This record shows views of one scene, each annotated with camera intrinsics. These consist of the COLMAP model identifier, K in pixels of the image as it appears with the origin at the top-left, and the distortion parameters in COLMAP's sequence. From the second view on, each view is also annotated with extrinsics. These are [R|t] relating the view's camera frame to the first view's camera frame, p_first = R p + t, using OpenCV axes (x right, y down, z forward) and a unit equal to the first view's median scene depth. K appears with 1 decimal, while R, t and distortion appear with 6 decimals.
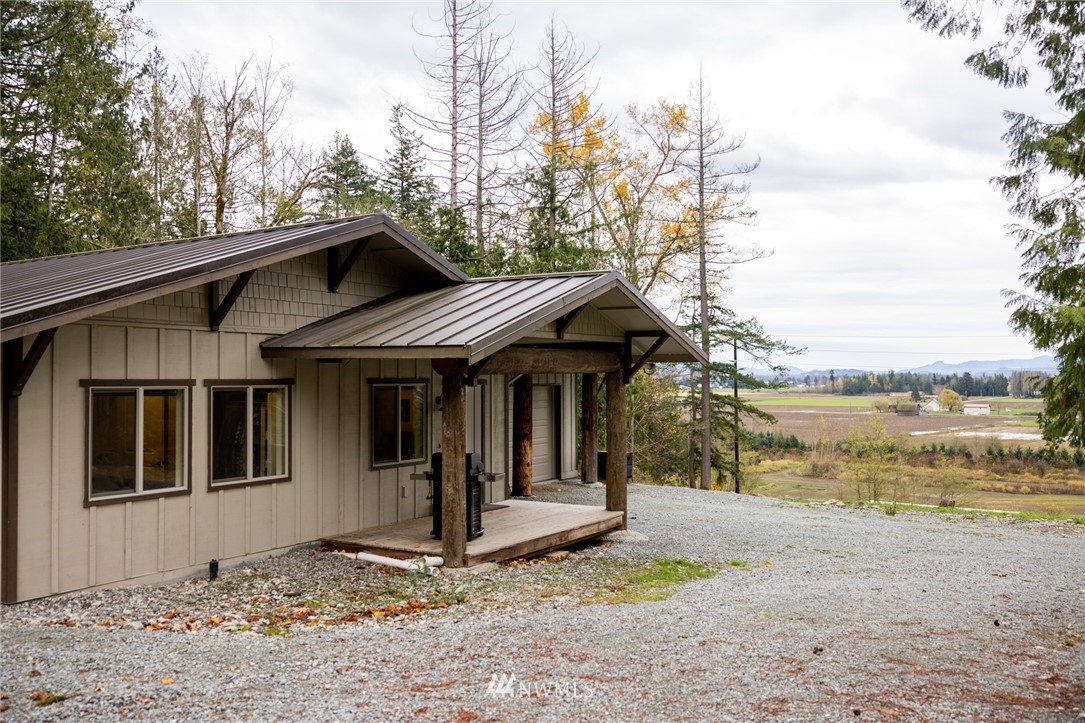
lens RADIAL K [[912.5, 0, 526.5], [0, 912.5, 372.7], [0, 0, 1]] dist [-0.003120, 0.003111]
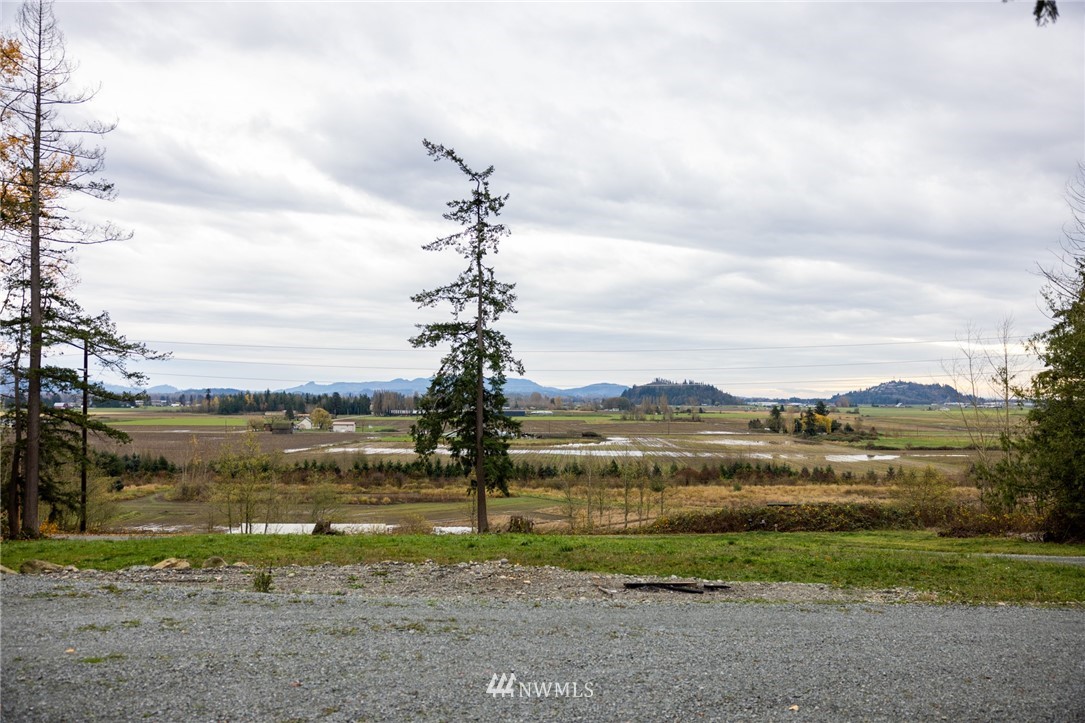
lens RADIAL K [[861.1, 0, 542.5], [0, 861.1, 361.5], [0, 0, 1]] dist [-0.001233, 0.002721]
pose [[0.771273, 0.036812, 0.635439, 0.060334], [-0.011529, 0.998970, -0.043878, 0.011296], [-0.636400, 0.026517, 0.770903, 0.151600]]
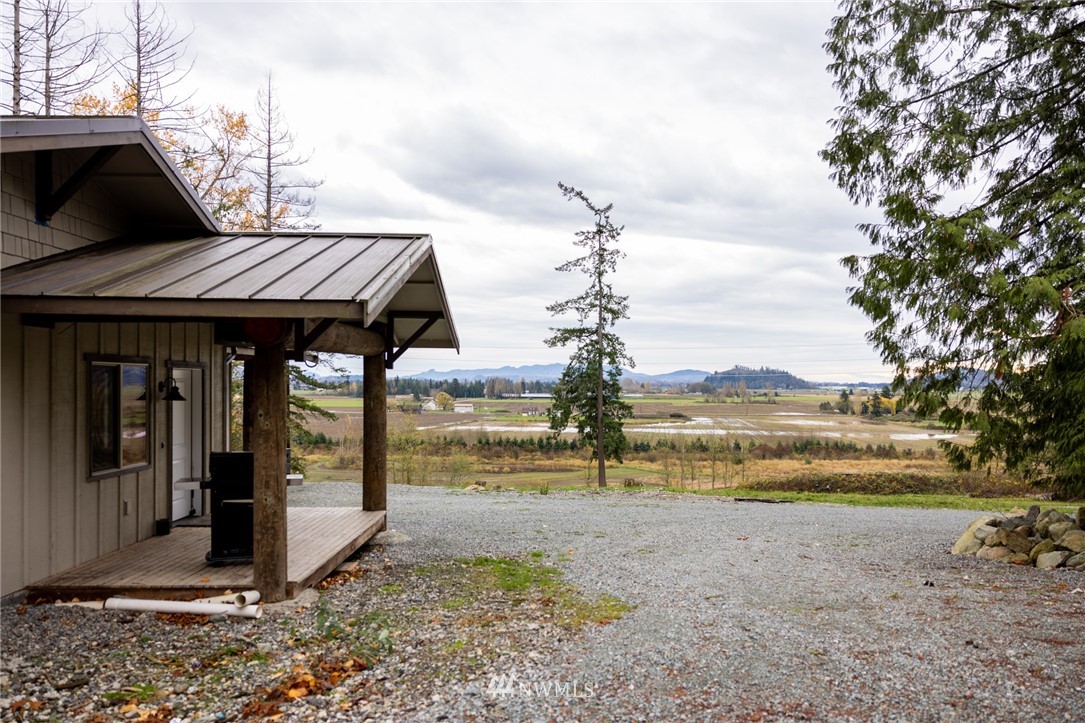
lens RADIAL K [[798.6, 0, 544.0], [0, 798.6, 398.2], [0, 0, 1]] dist [-0.028808, 0.025057]
pose [[0.831647, -0.003508, 0.555294, -0.048721], [-0.009774, 0.999733, 0.020954, 0.005493], [-0.555219, -0.022854, 0.831390, 0.062835]]
